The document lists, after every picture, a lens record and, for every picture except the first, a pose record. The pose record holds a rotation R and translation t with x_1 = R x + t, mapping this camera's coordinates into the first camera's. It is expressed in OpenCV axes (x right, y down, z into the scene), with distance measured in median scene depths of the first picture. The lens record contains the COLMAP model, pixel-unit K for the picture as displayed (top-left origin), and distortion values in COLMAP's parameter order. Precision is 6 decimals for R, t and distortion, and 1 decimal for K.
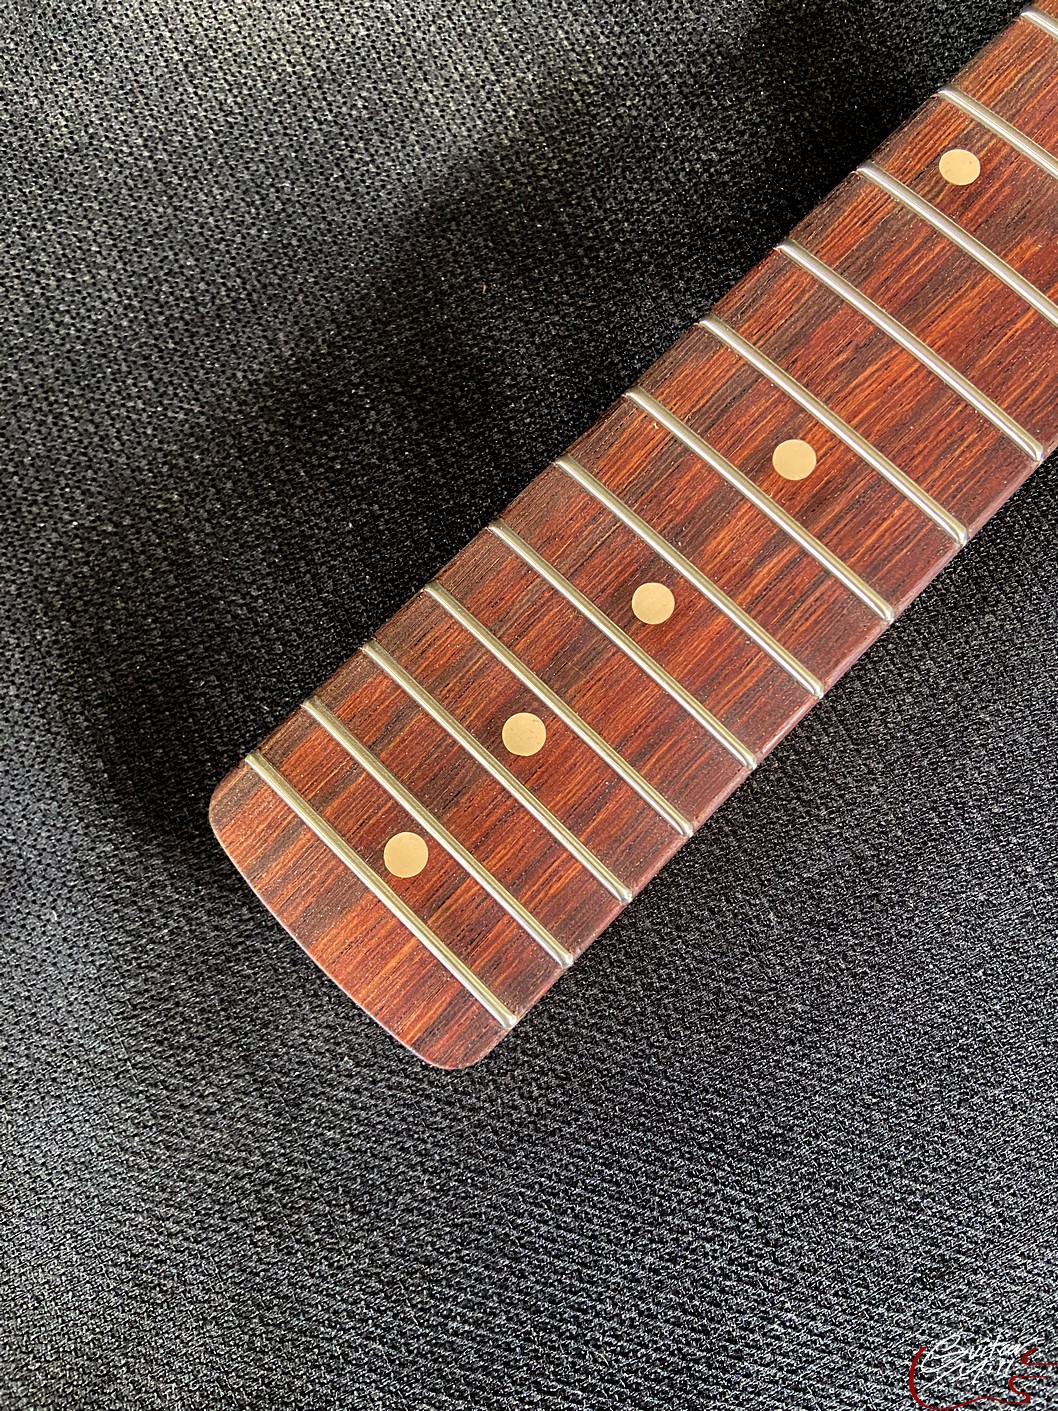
lens RADIAL K [[1057.7, 0, 529.0], [0, 1057.7, 705.5], [0, 0, 1]] dist [0.113247, -0.162574]
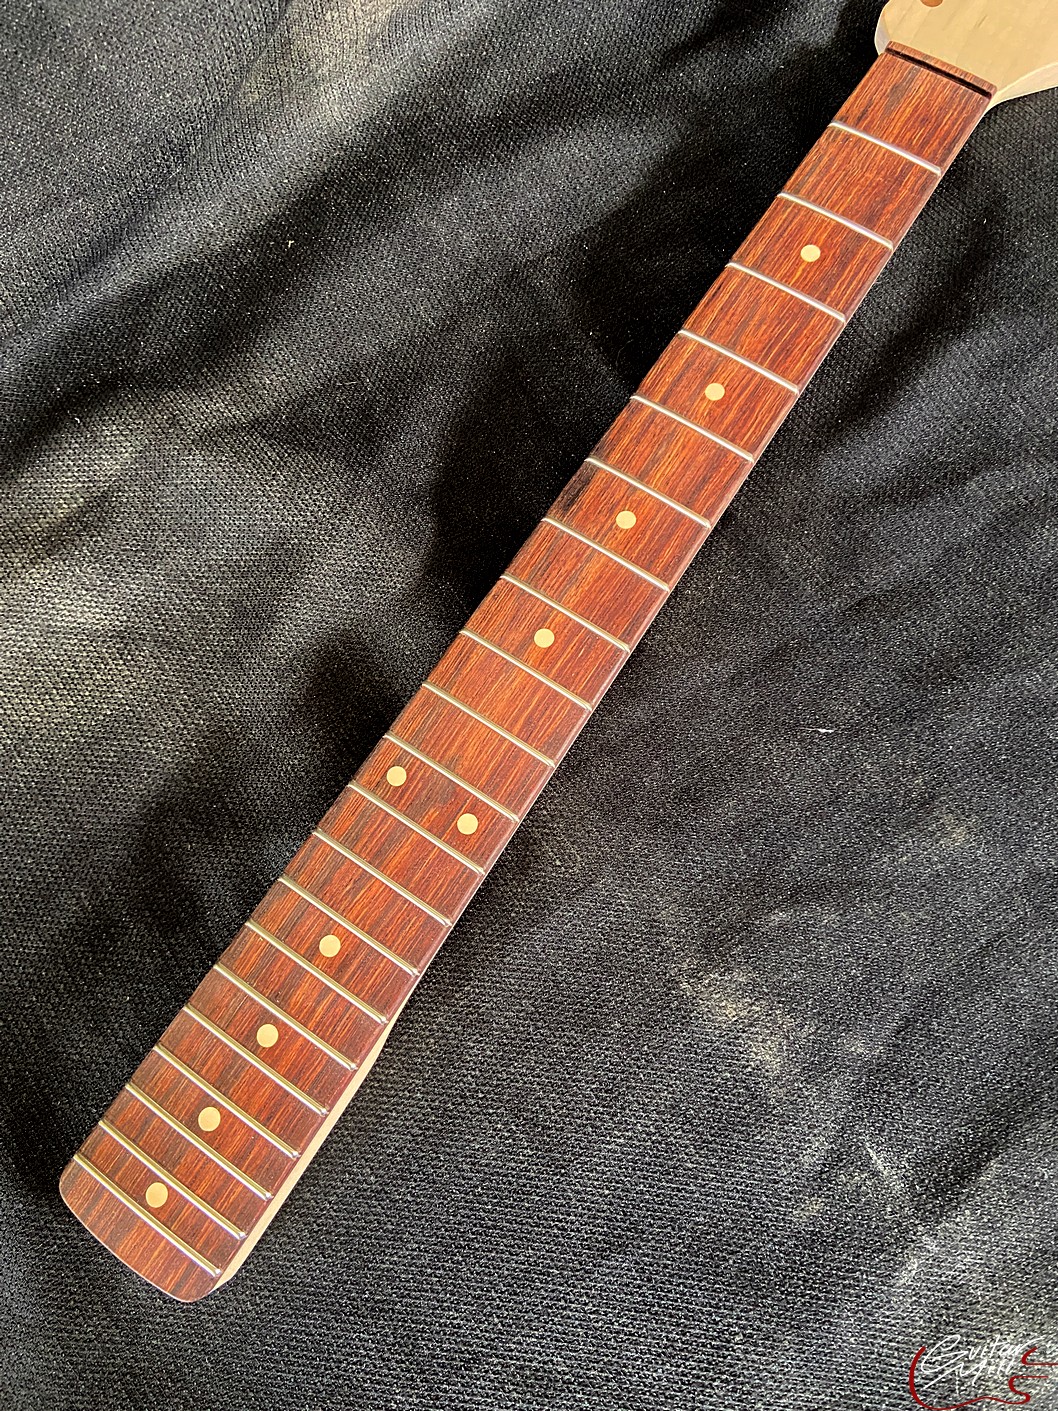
lens RADIAL K [[1057.7, 0, 529.0], [0, 1057.7, 705.5], [0, 0, 1]] dist [0.113247, -0.162574]
pose [[0.982910, -0.184032, 0.004443, 0.681174], [0.183505, 0.977606, -0.103019, -0.391995], [0.014615, 0.102074, 0.994669, -1.017646]]
